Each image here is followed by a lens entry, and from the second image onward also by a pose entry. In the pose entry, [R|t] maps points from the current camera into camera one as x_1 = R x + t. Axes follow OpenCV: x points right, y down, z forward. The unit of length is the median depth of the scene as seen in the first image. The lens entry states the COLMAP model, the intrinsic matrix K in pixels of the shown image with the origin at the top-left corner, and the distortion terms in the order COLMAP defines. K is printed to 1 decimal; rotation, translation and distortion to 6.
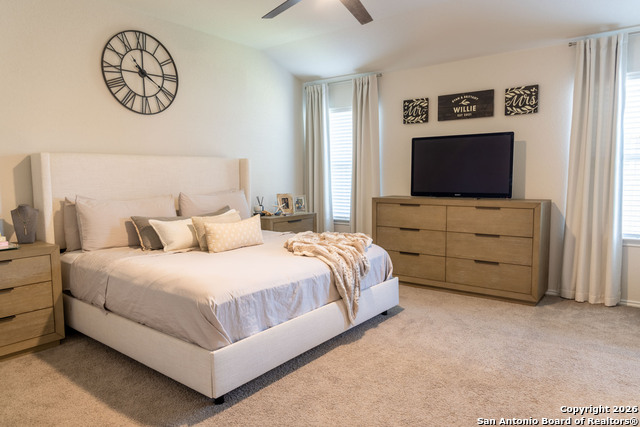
lens RADIAL K [[433.6, 0, 325.1], [0, 433.6, 214.0], [0, 0, 1]] dist [0.004873, -0.002430]
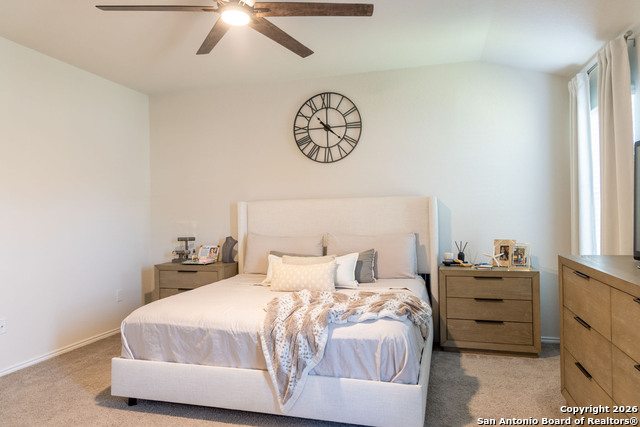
lens RADIAL K [[433.6, 0, 322.9], [0, 433.6, 213.5], [0, 0, 1]] dist [0.004873, -0.002430]
pose [[0.365969, 0.000938, -0.930626, 0.649361], [-0.071817, 0.997046, -0.027237, -0.066077], [0.927852, 0.076803, 0.364956, 0.593492]]
